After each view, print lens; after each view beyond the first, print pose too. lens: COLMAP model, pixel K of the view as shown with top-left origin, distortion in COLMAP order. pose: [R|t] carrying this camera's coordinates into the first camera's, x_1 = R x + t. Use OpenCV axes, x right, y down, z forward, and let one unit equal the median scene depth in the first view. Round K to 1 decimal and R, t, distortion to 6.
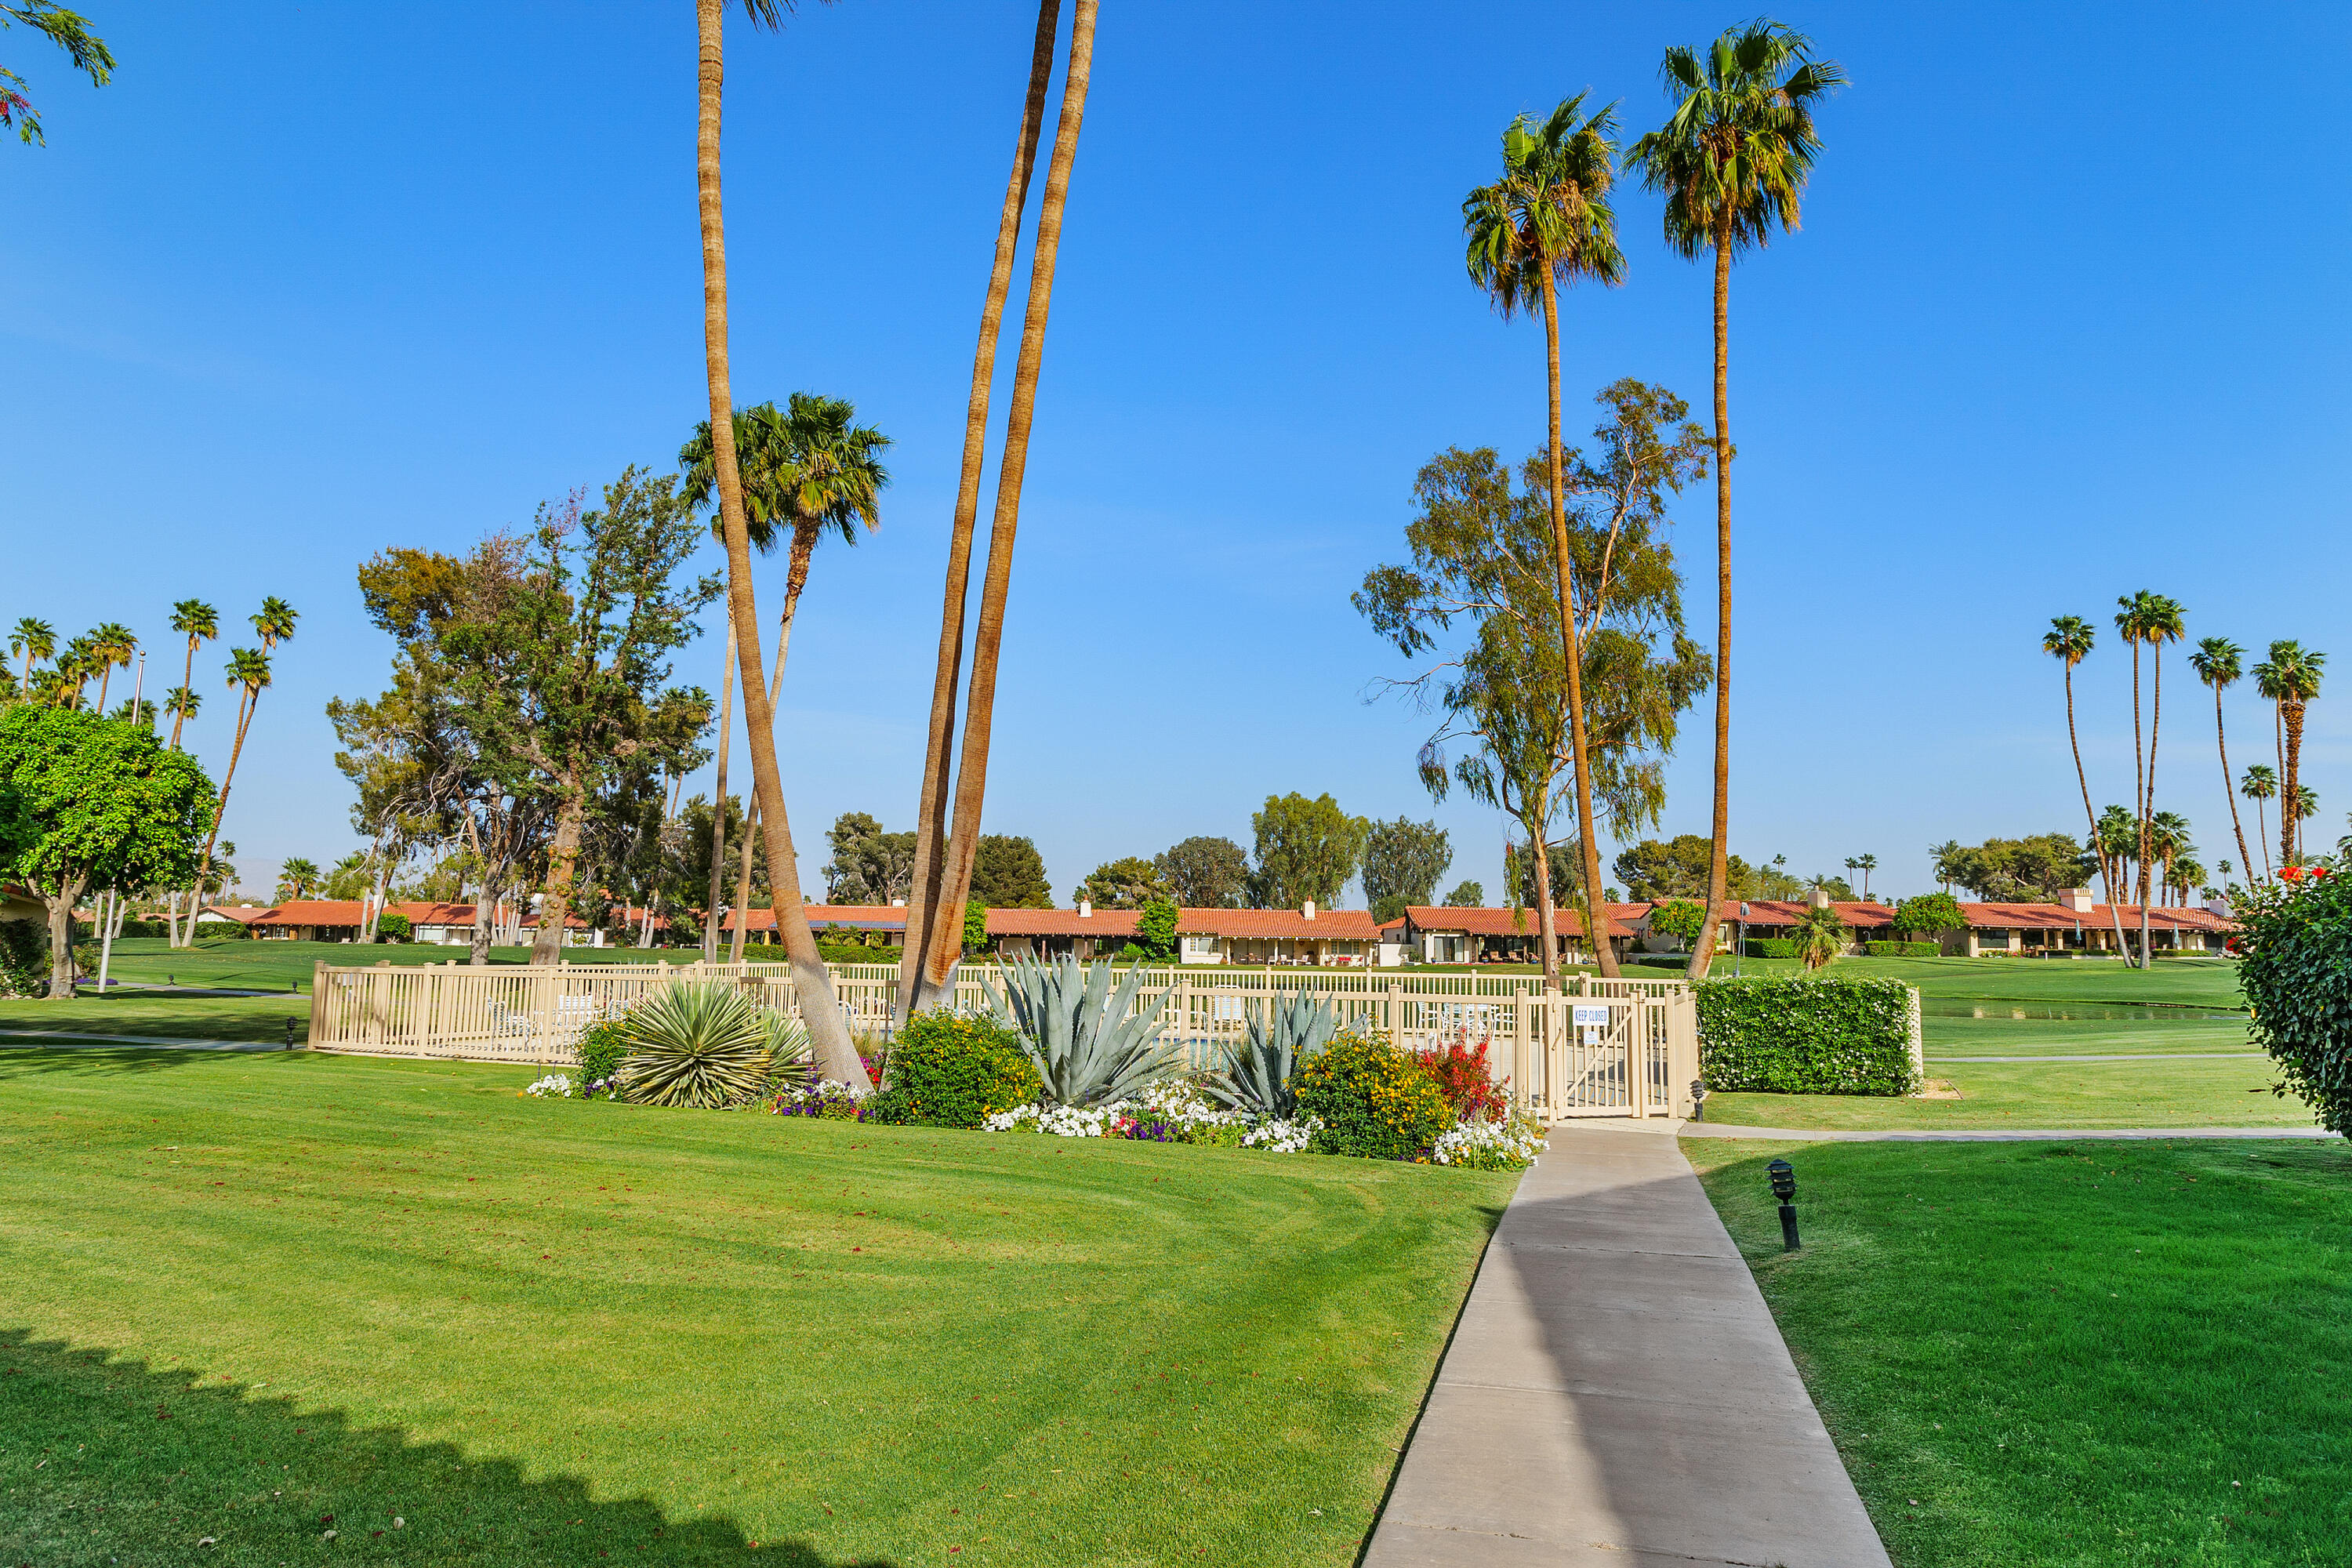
lens RADIAL K [[1386.5, 0, 1185.3], [0, 1386.5, 780.9], [0, 0, 1]] dist [-0.004214, -0.001222]
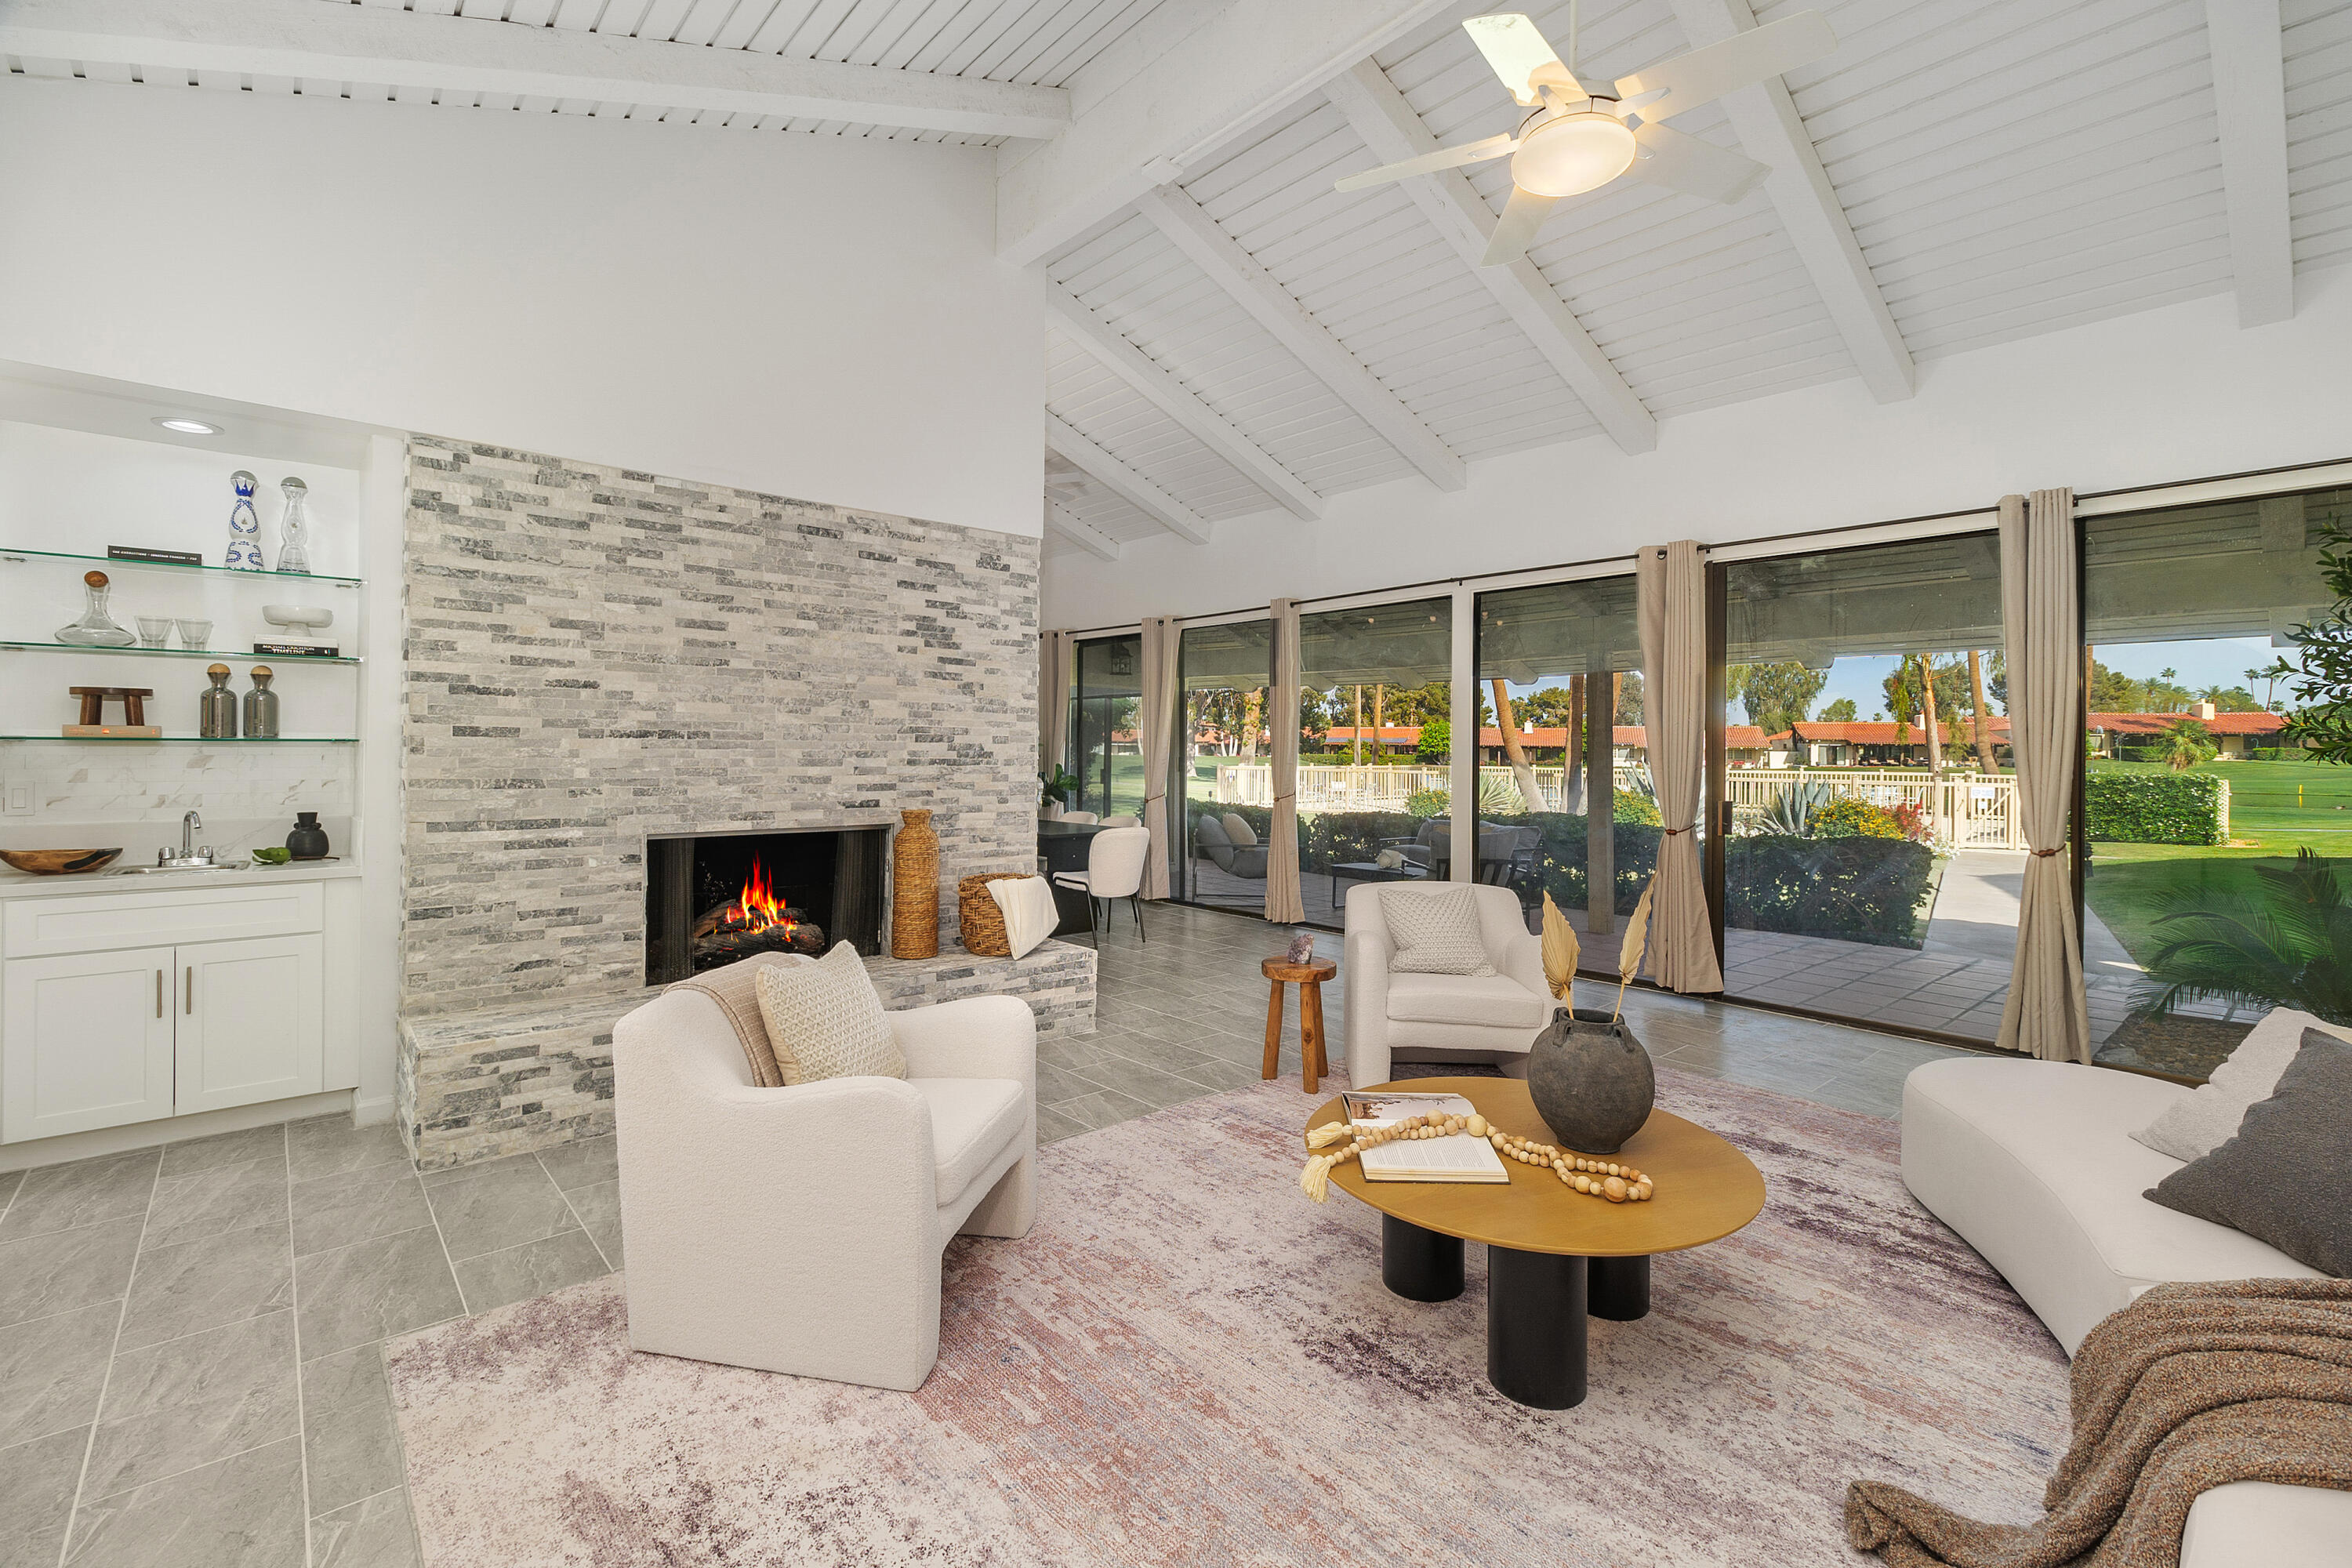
lens RADIAL K [[1030.9, 0, 1188.4], [0, 1030.9, 744.6], [0, 0, 1]] dist [-0.002809, -0.000126]
pose [[0.935928, -0.007152, -0.352119, -0.076590], [0.045543, 0.993857, 0.100866, -0.028521], [0.349234, -0.110440, 0.930504, -0.227697]]
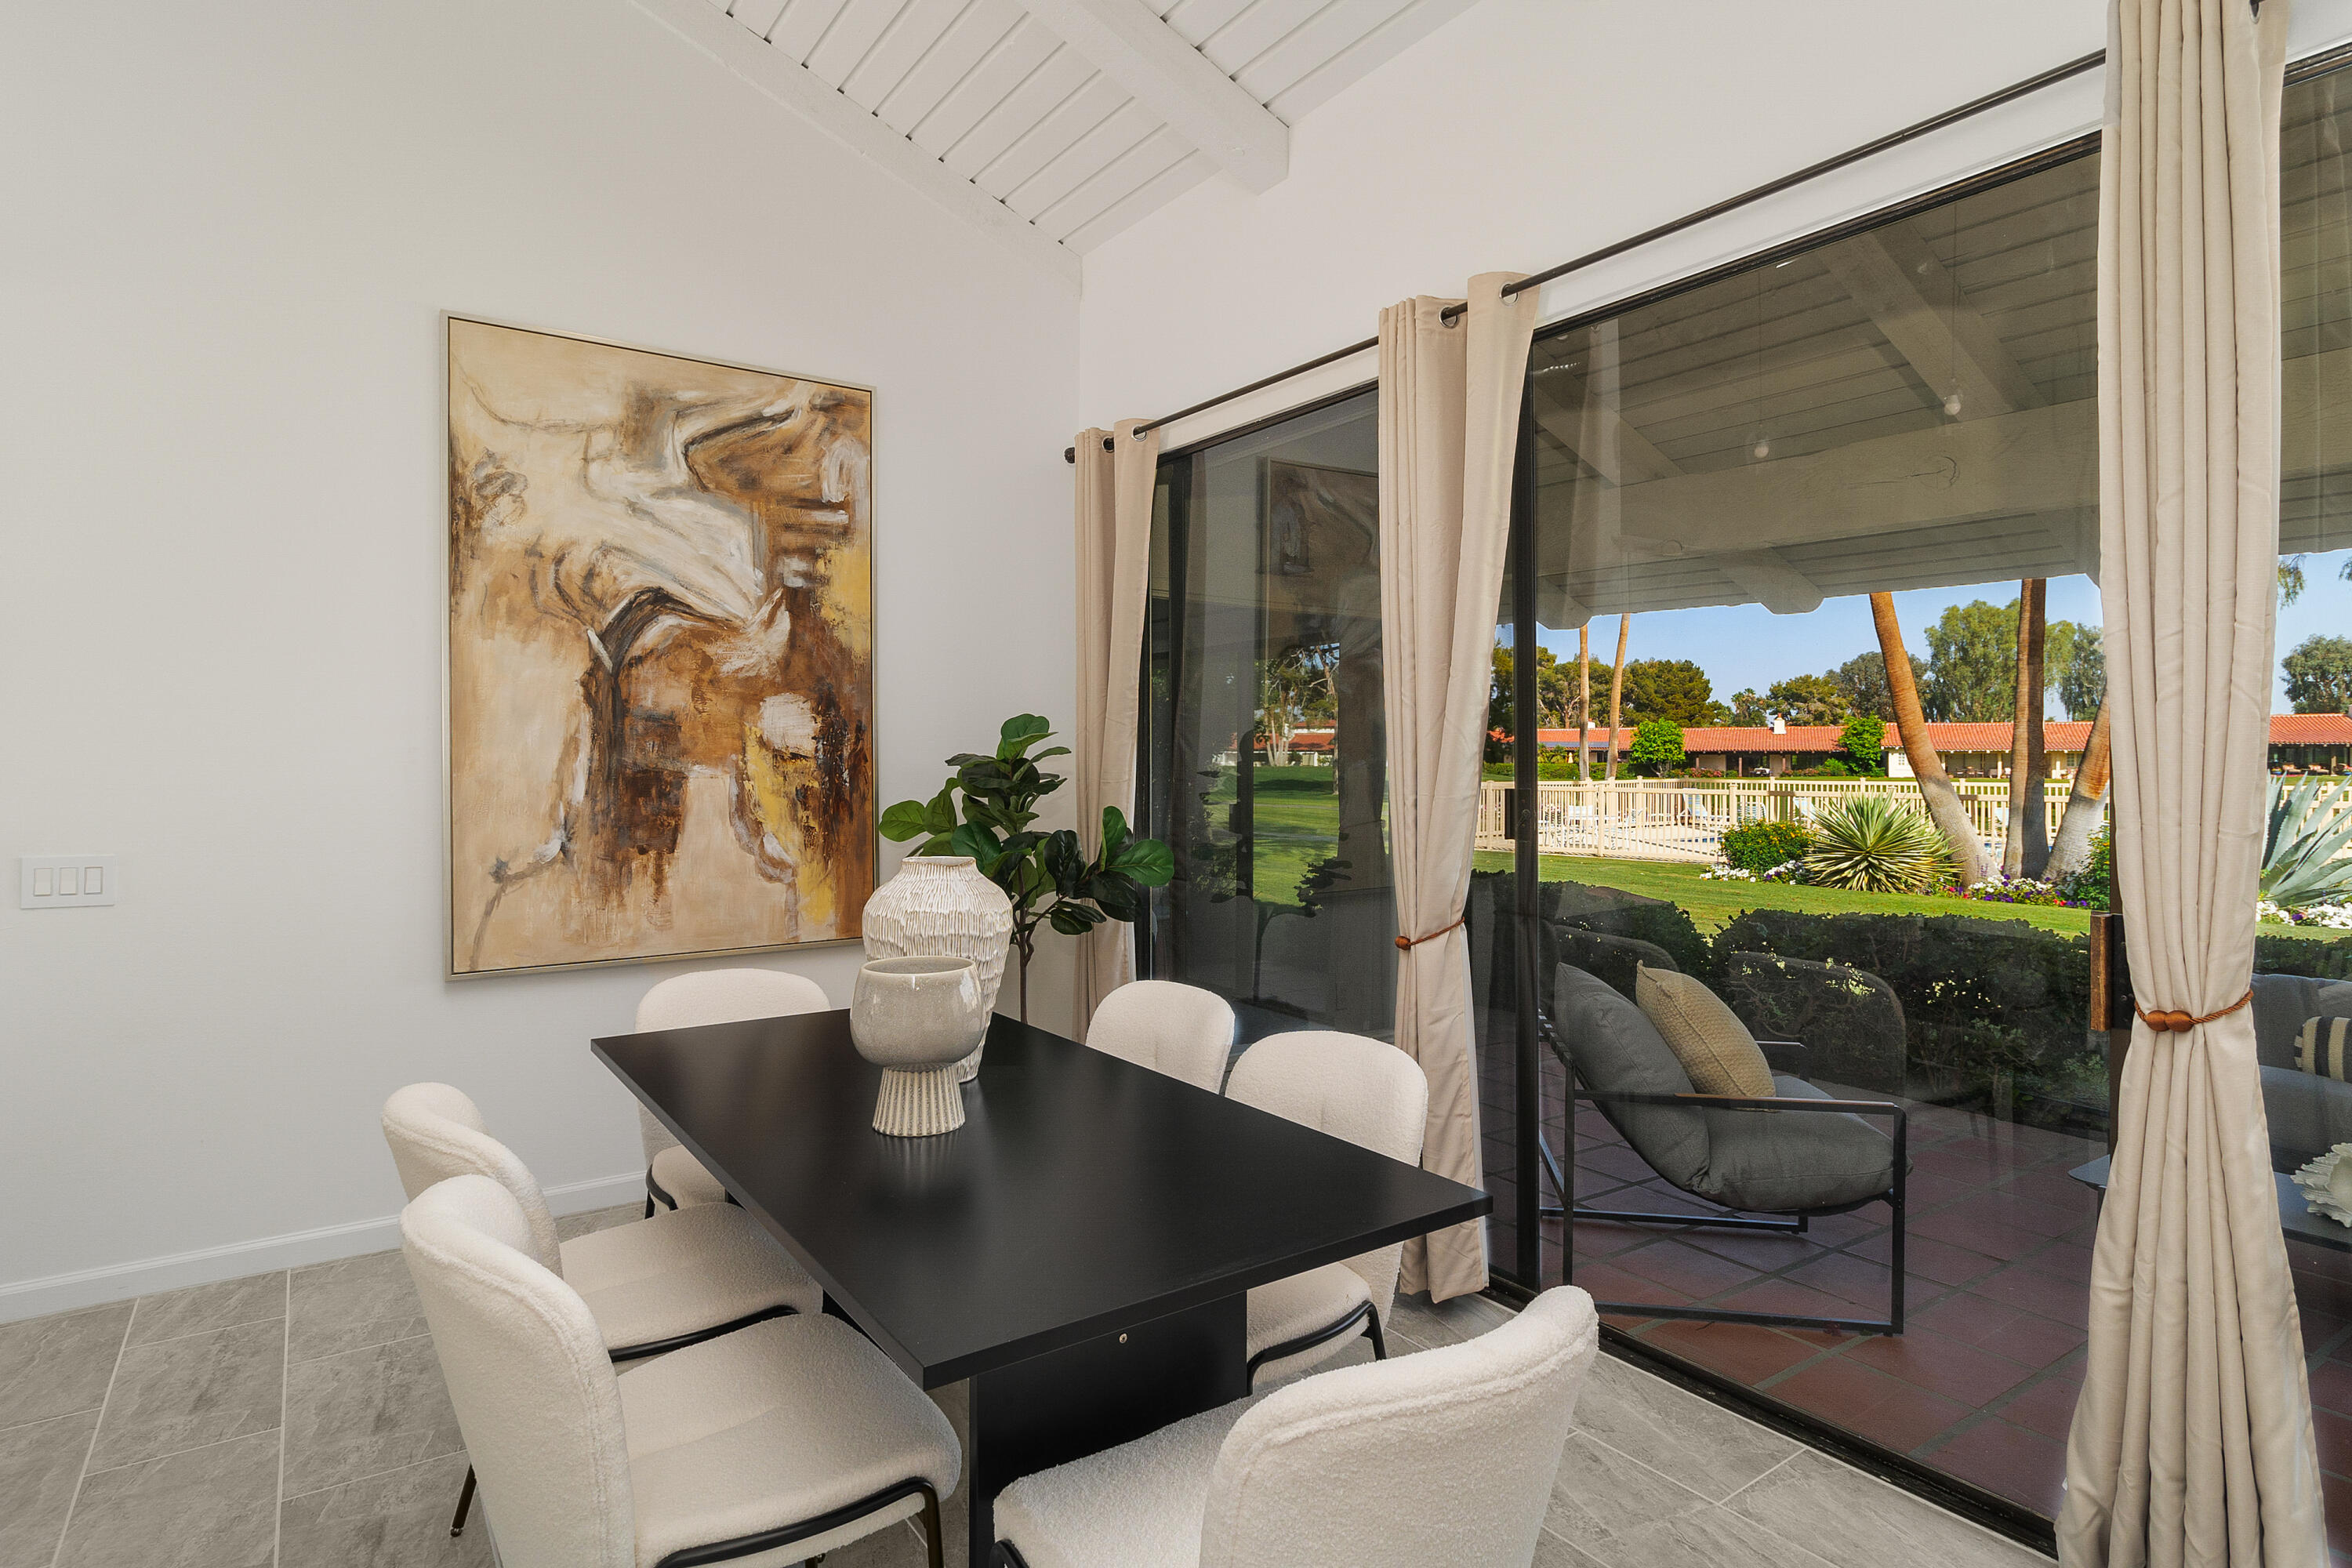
lens RADIAL K [[1220.2, 0, 1185.5], [0, 1220.2, 762.3], [0, 0, 1]] dist [-0.003189, 0.000502]
pose [[0.889644, -0.008782, -0.456571, -0.142387], [0.062662, 0.992705, 0.103004, -0.013563], [0.452336, -0.120246, 0.883704, -0.089838]]
